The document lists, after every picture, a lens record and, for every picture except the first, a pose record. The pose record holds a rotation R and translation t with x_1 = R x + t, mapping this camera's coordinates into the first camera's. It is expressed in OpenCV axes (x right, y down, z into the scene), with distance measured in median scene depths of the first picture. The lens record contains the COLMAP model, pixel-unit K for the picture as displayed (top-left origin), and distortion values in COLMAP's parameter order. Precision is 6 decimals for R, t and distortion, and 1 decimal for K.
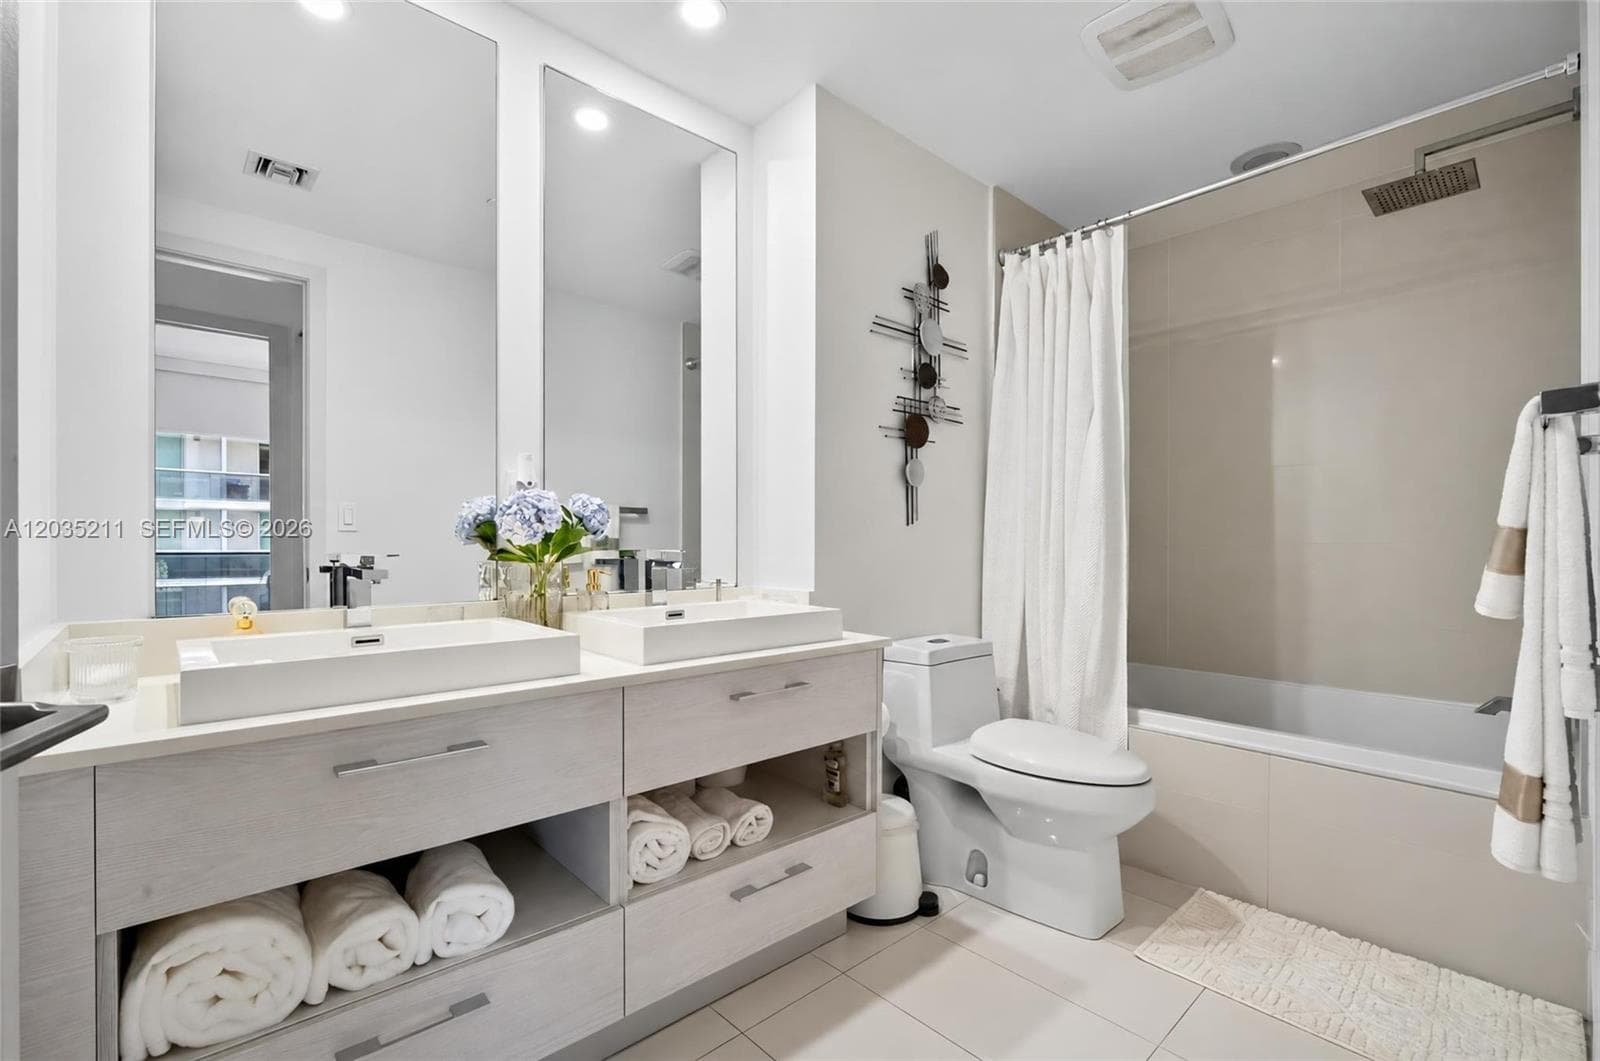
lens RADIAL K [[698.2, 0, 794.1], [0, 698.2, 545.6], [0, 0, 1]] dist [-0.007315, -0.001306]
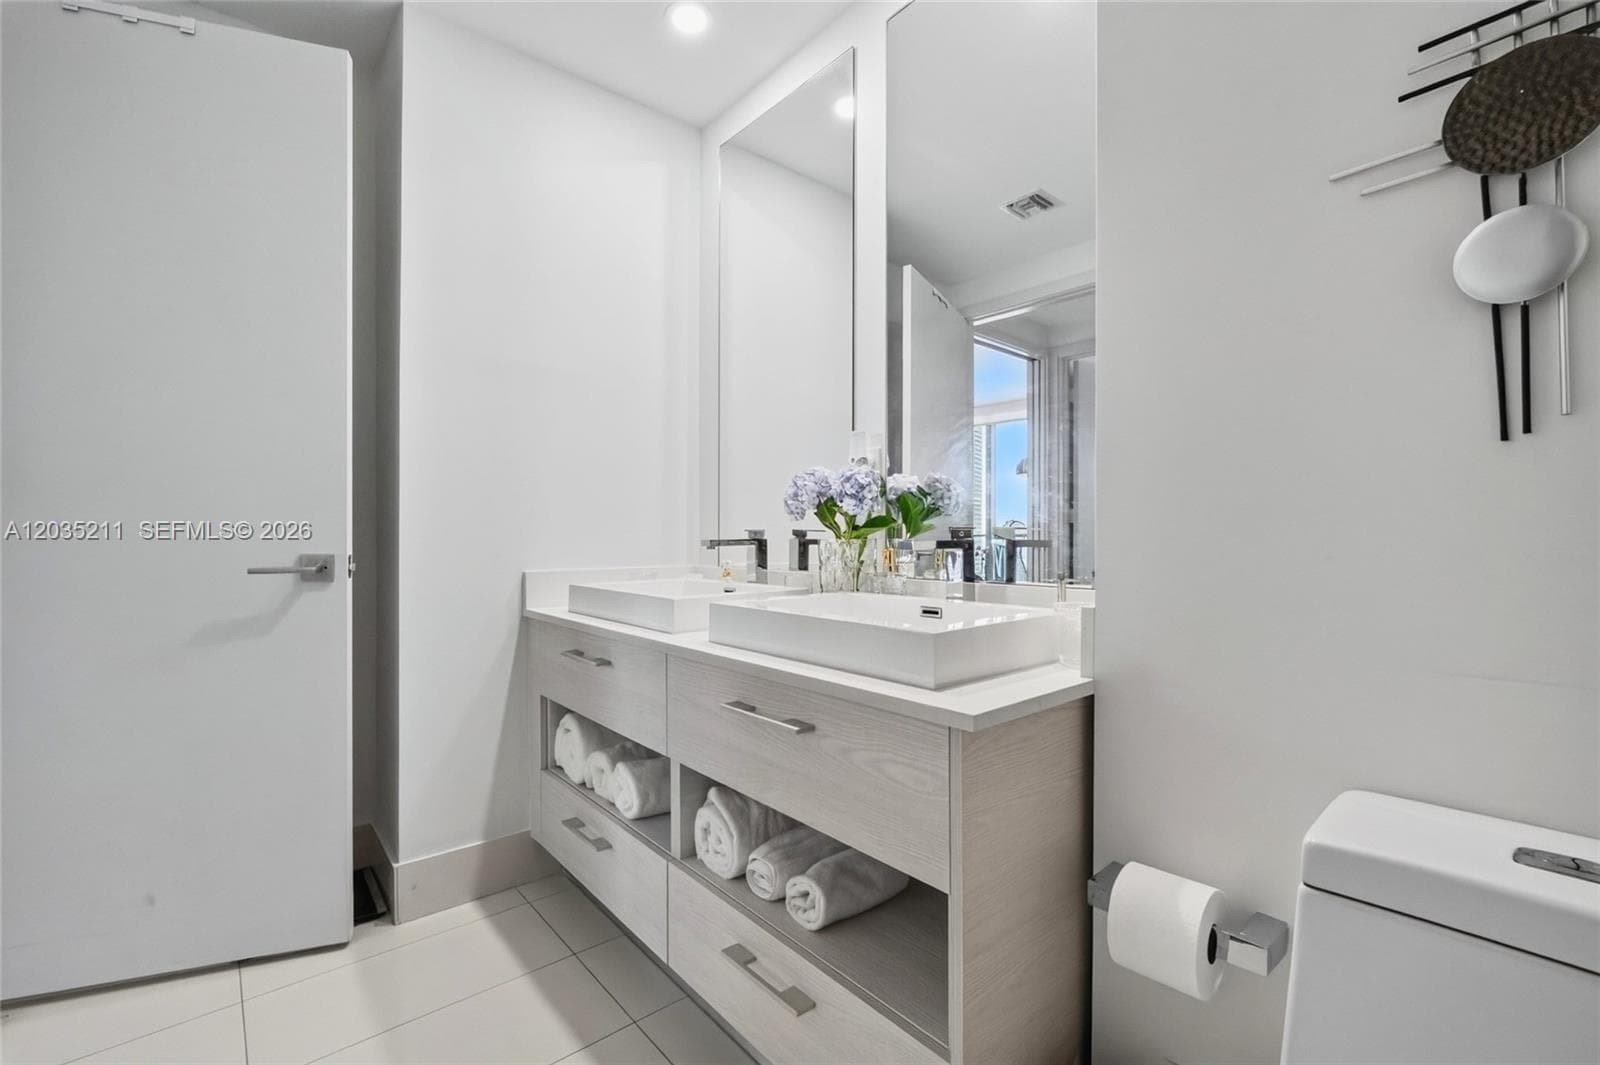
lens RADIAL K [[698.2, 0, 802.1], [0, 698.2, 530.1], [0, 0, 1]] dist [-0.007315, -0.001306]
pose [[-0.016433, -0.008431, -0.999829, 0.485853], [-0.005889, 0.999948, -0.008335, 0.014795], [0.999848, 0.005751, -0.016482, 0.731103]]
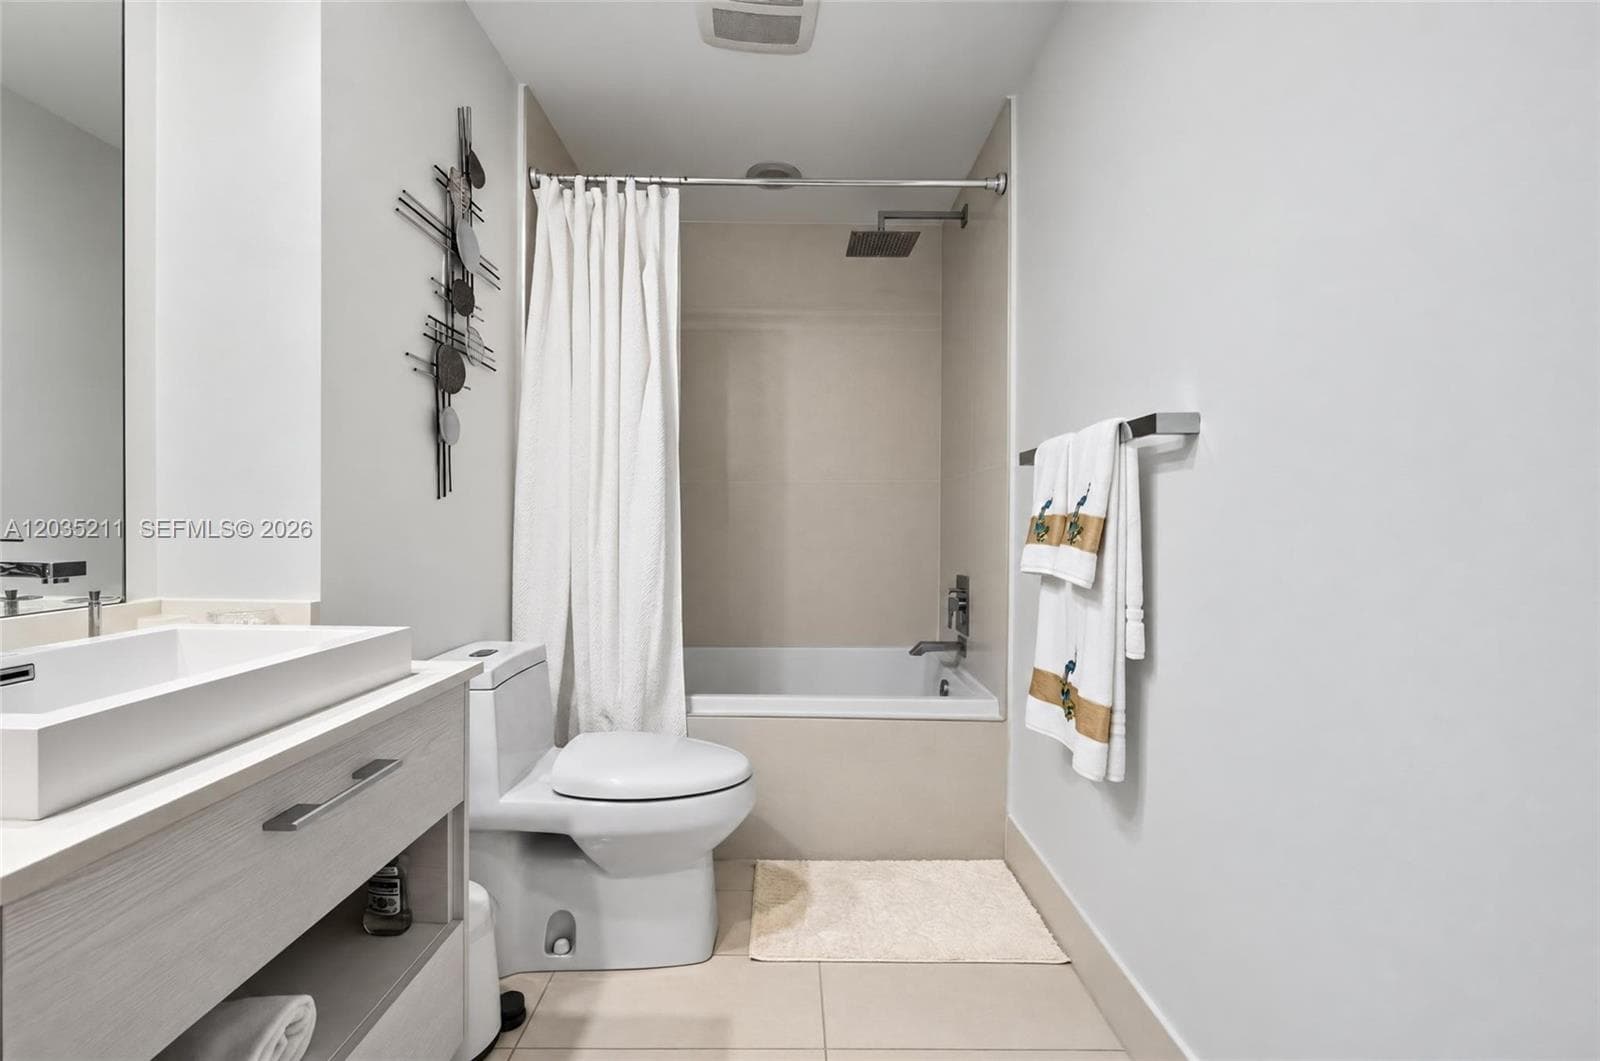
lens RADIAL K [[698.2, 0, 787.8], [0, 698.2, 534.0], [0, 0, 1]] dist [-0.007315, -0.001306]
pose [[0.662335, -0.004926, 0.749192, -0.140938], [-0.005588, 0.999918, 0.011515, -0.002311], [-0.749187, -0.011813, 0.662253, 0.253947]]
